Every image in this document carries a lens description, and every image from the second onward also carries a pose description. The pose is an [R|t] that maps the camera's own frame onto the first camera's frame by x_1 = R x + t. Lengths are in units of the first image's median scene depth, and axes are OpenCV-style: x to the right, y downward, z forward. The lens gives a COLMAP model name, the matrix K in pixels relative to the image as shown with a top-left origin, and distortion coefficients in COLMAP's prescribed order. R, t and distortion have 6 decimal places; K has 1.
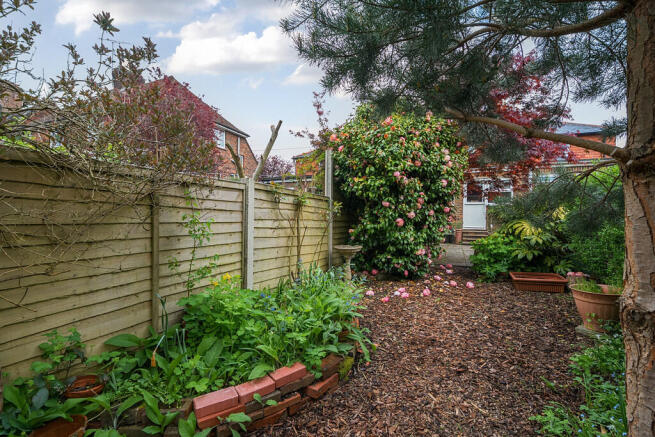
lens RADIAL K [[295.7, 0, 327.5], [0, 295.7, 218.5], [0, 0, 1]] dist [0.000932, 0.000034]
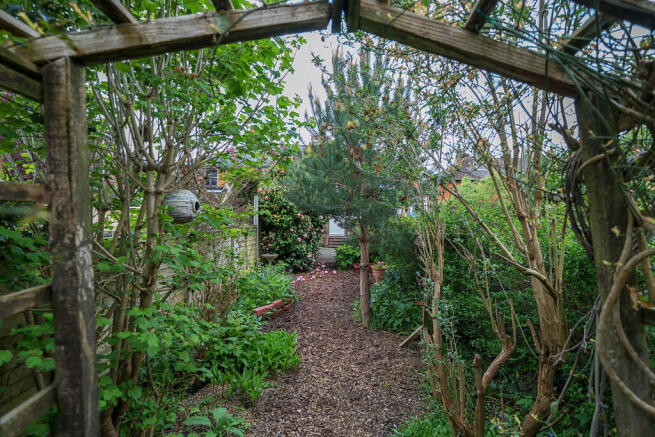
lens RADIAL K [[295.7, 0, 327.5], [0, 295.7, 218.5], [0, 0, 1]] dist [0.000932, 0.000034]
pose [[0.910016, -0.000190, 0.414573, -0.324233], [0.003599, 0.999966, -0.007441, -0.097114], [-0.414558, 0.008263, 0.909985, -0.667600]]
